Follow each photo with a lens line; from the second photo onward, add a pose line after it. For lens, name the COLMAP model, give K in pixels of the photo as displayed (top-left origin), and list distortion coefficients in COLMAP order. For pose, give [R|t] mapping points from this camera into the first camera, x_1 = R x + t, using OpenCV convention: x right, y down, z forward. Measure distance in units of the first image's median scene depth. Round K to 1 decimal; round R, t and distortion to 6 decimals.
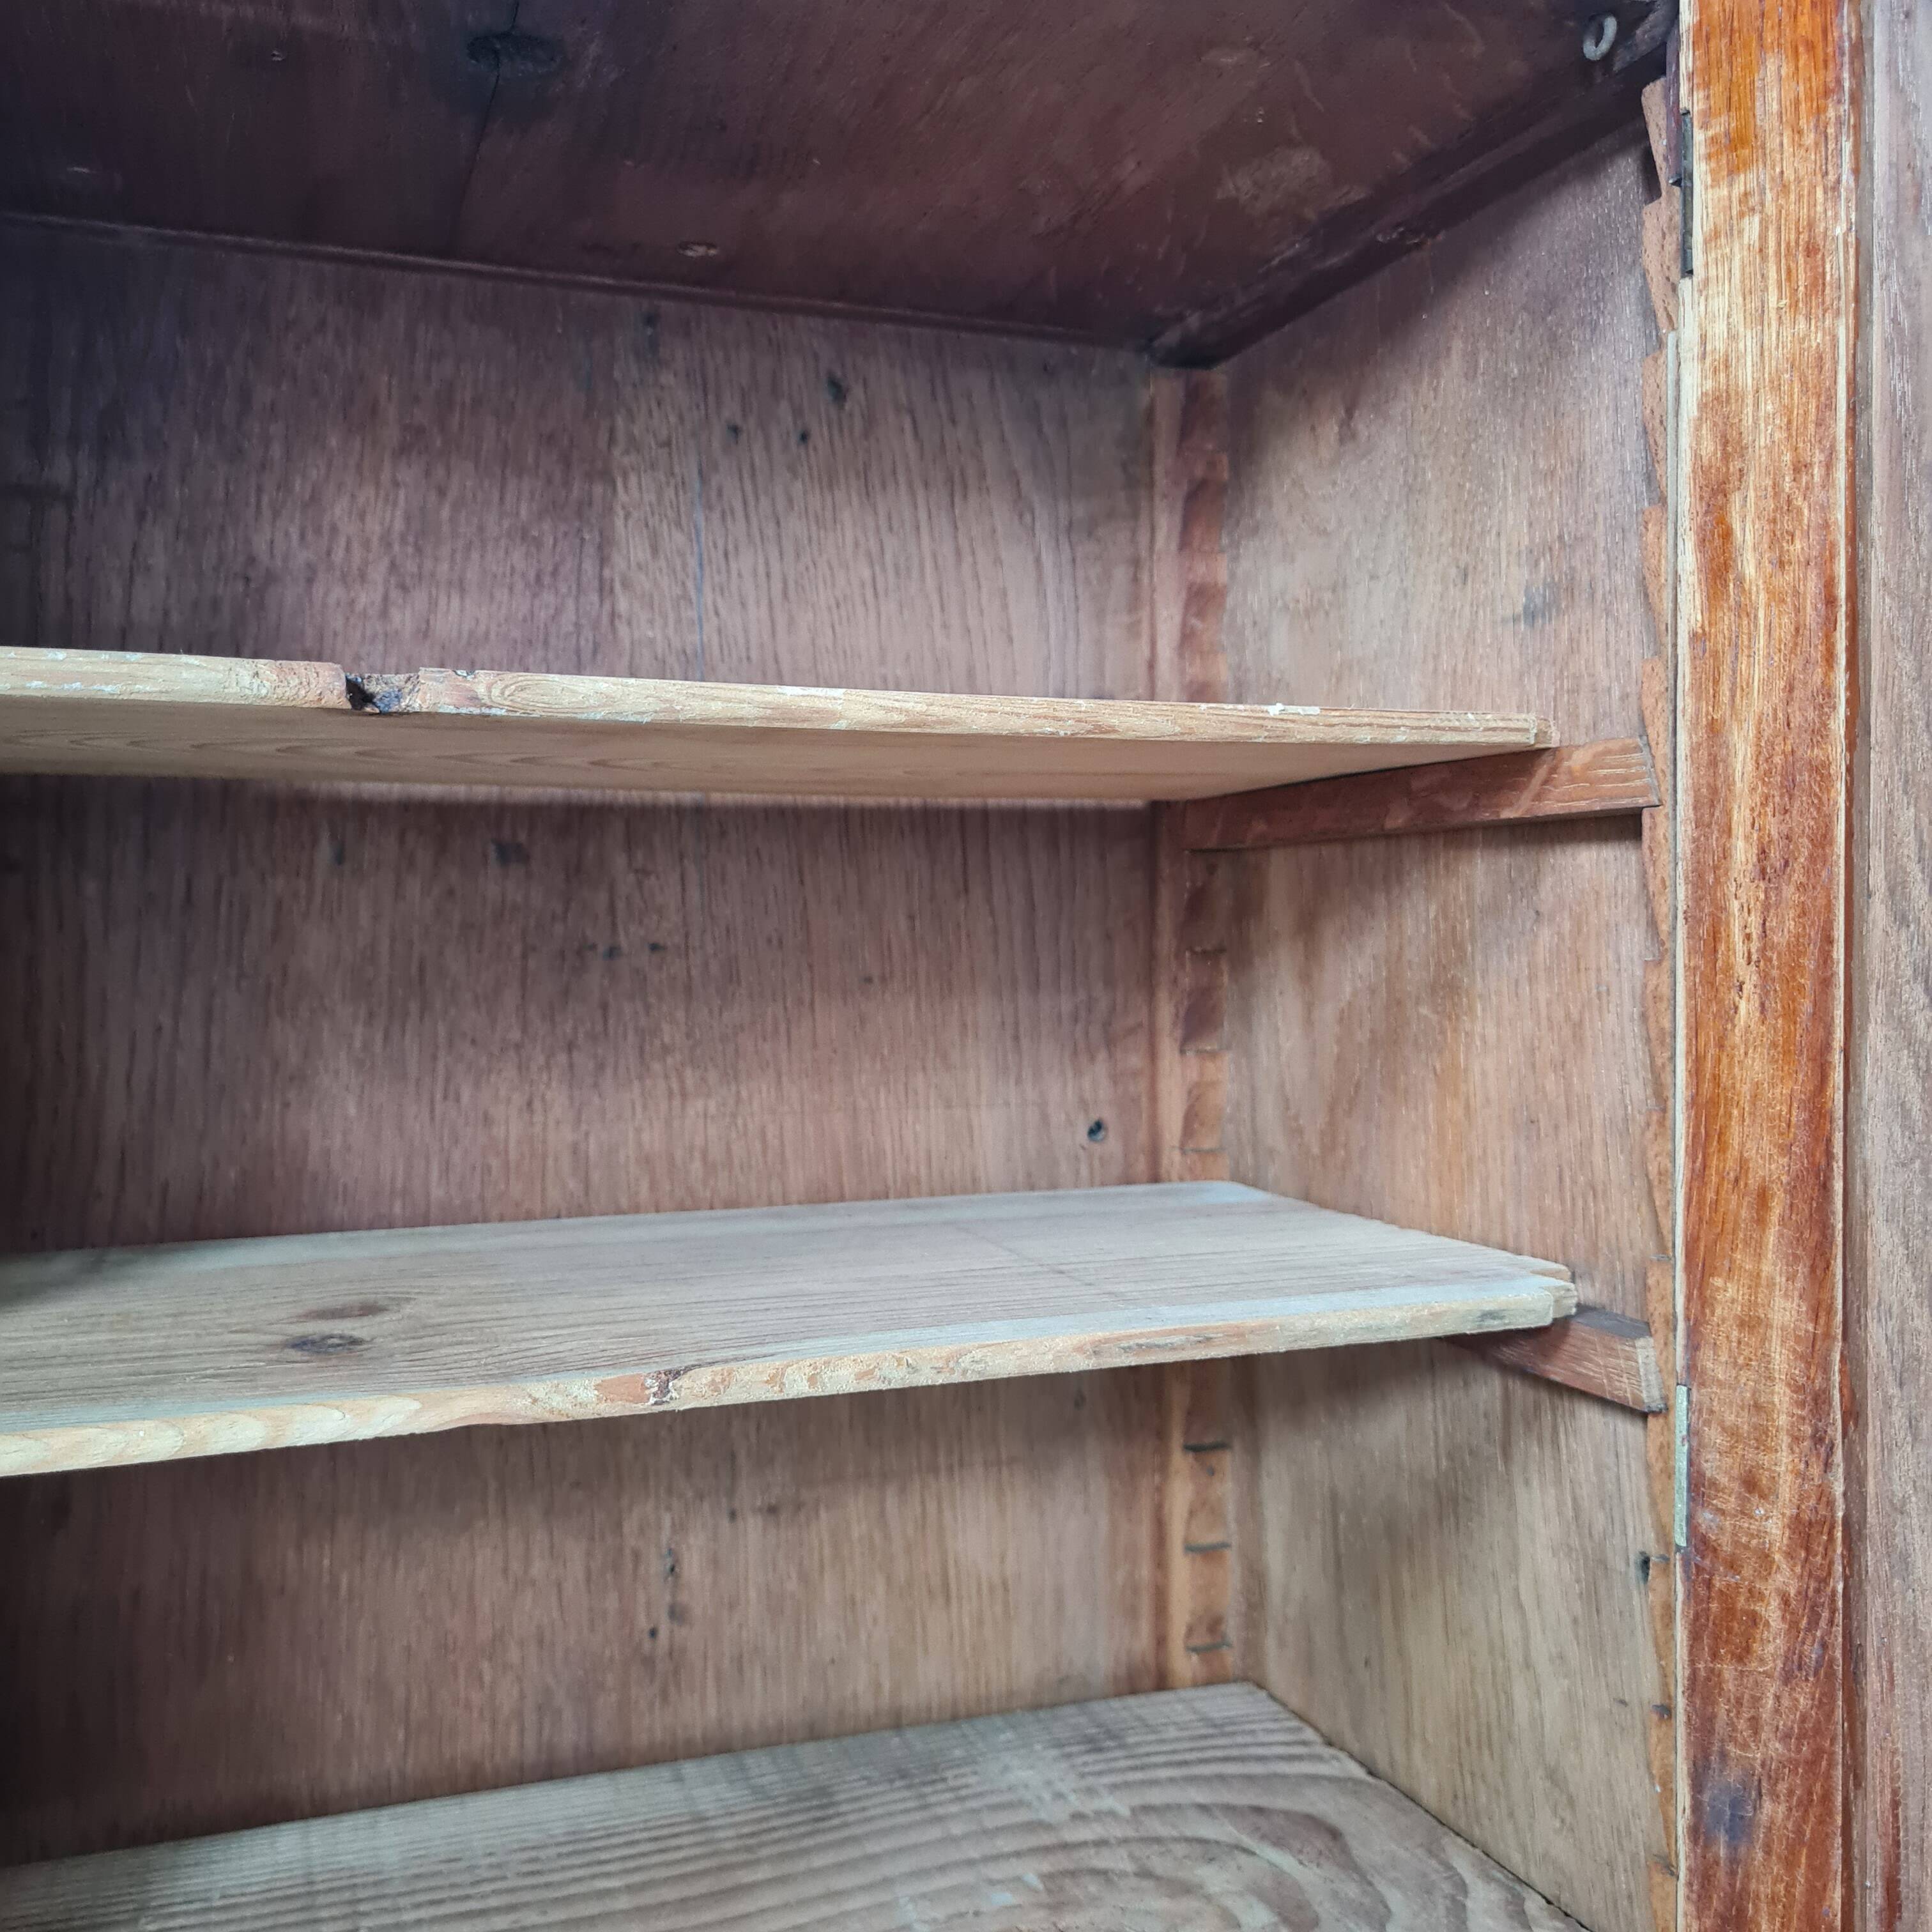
lens RADIAL K [[1999.4, 0, 978.8], [0, 1999.4, 965.7], [0, 0, 1]] dist [0.025649, 0.000000]
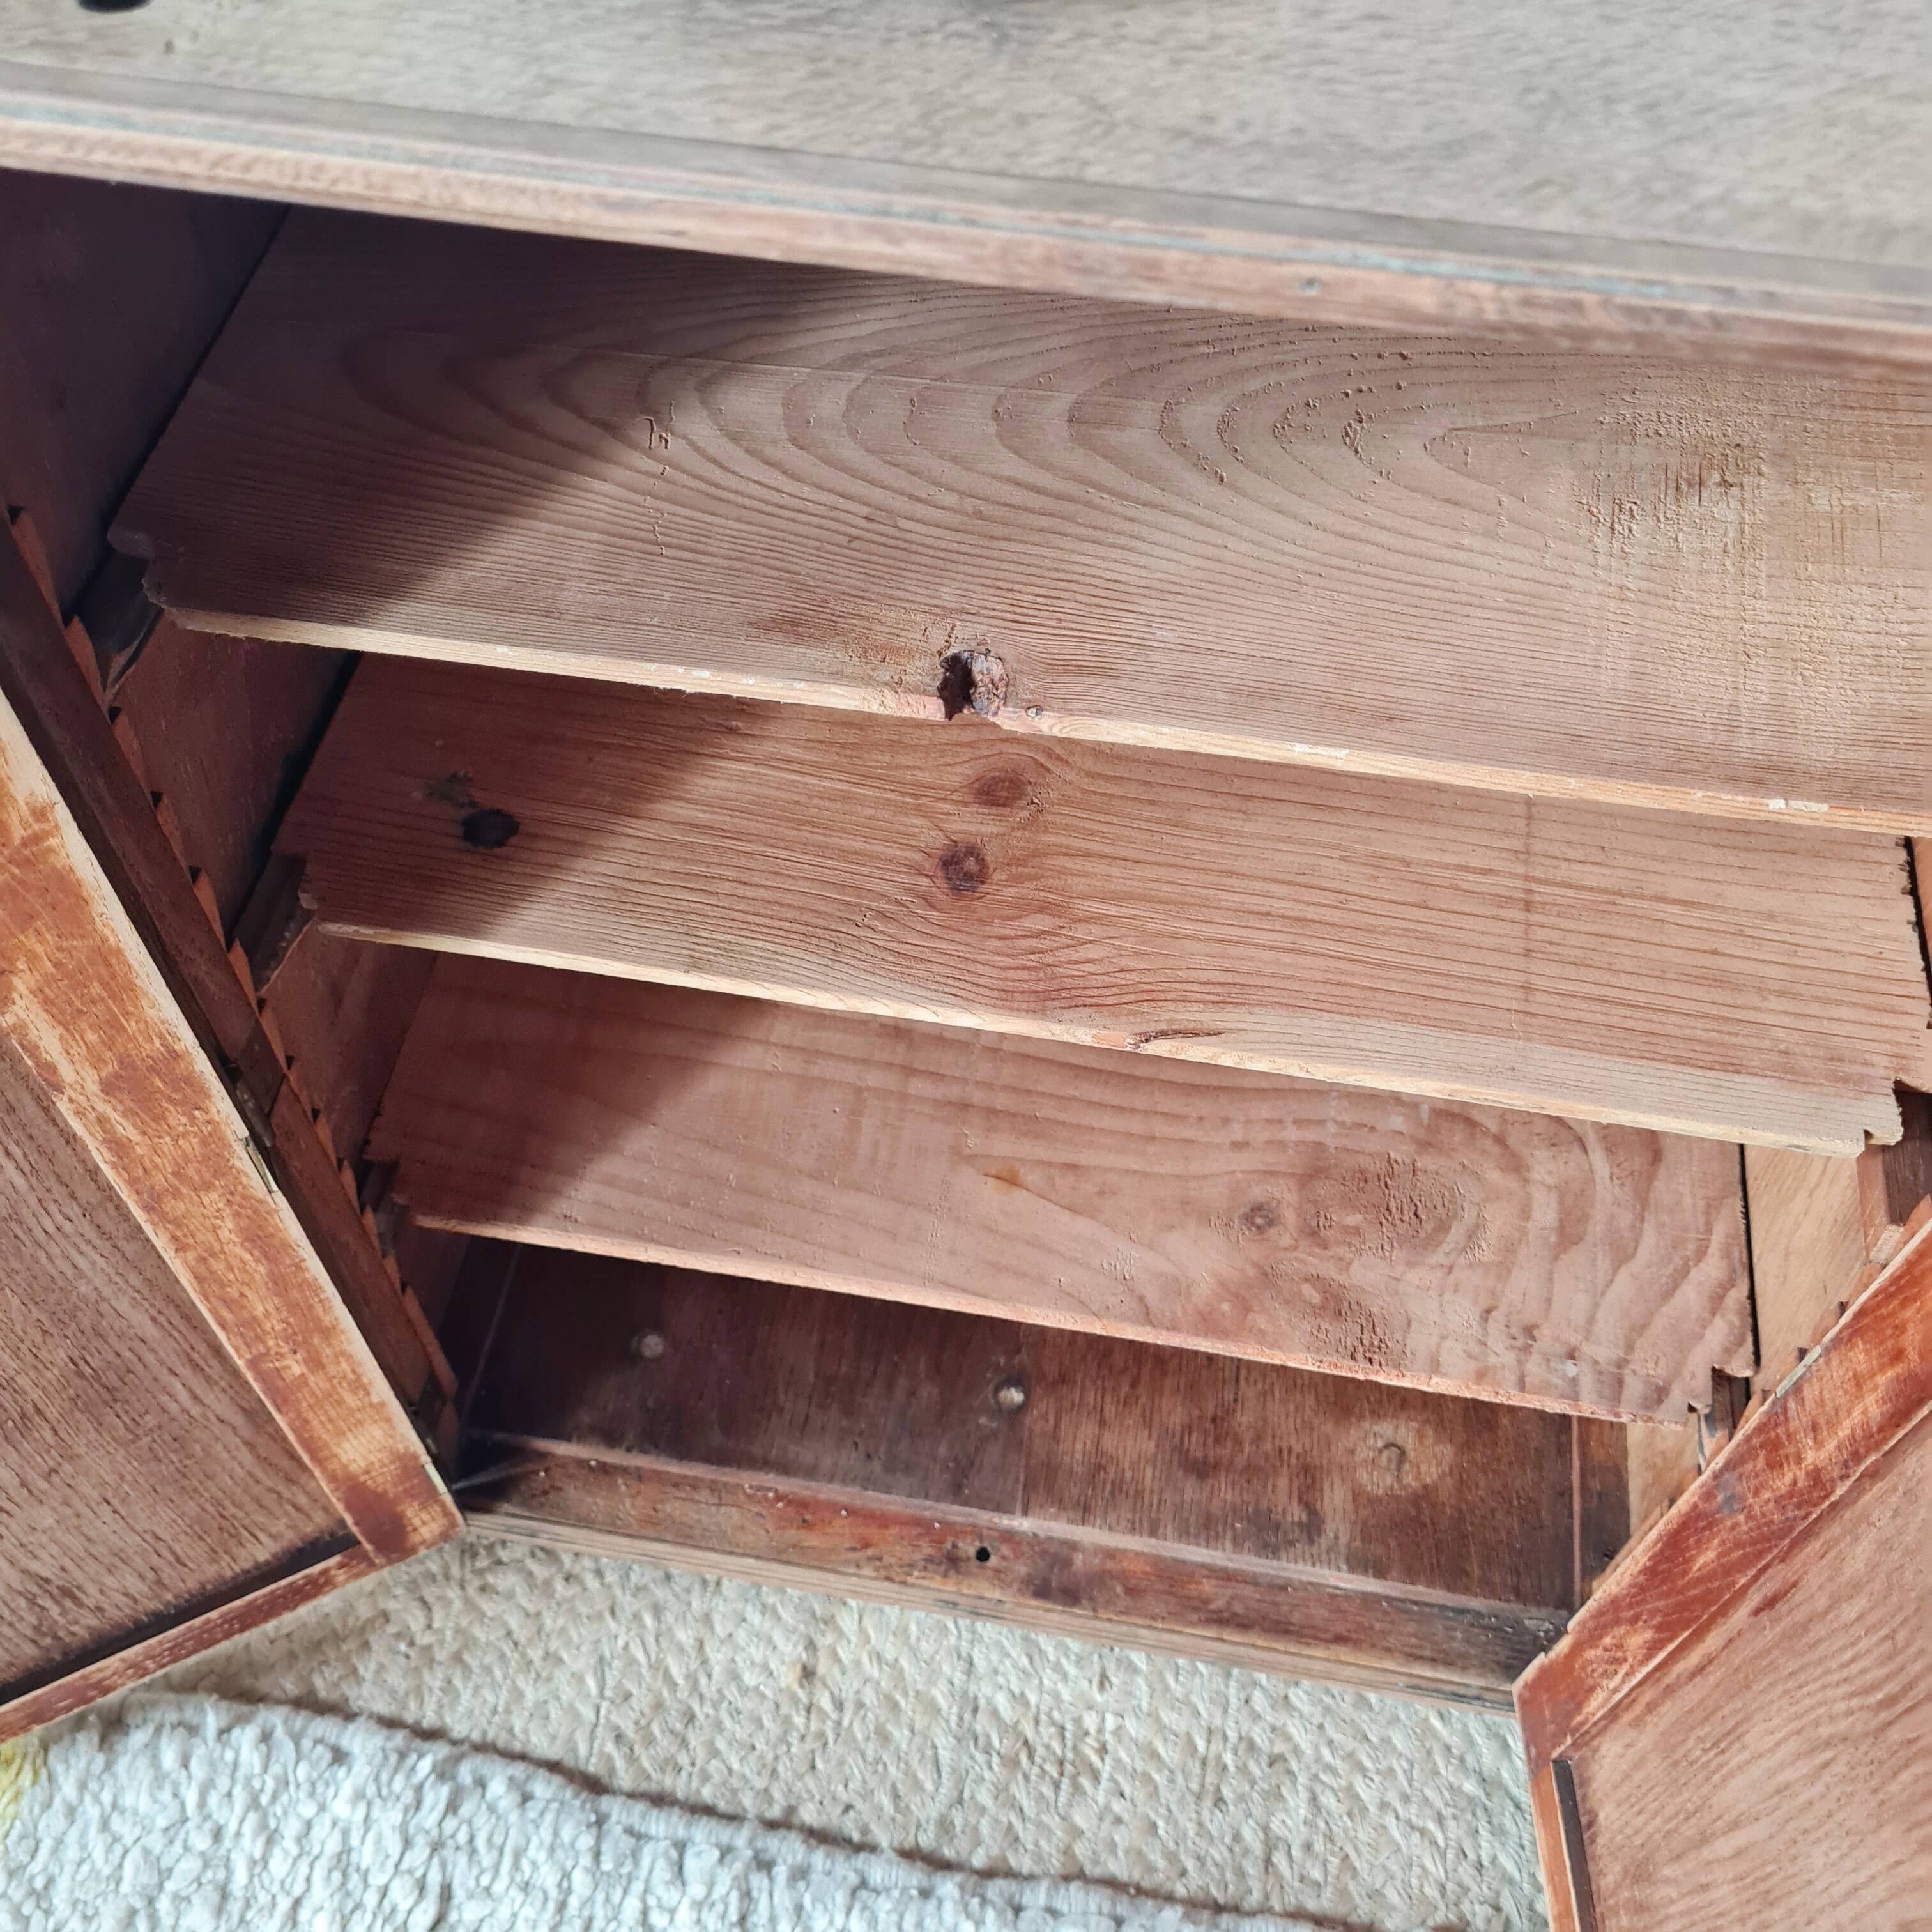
lens RADIAL K [[1999.4, 0, 964.1], [0, 1999.4, 964.5], [0, 0, 1]] dist [0.025649, 0.000000]
pose [[0.870863, 0.413234, -0.266150, 0.080706], [-0.028779, 0.583415, 0.811664, -0.803232], [0.490683, -0.699188, 0.519967, 0.153407]]
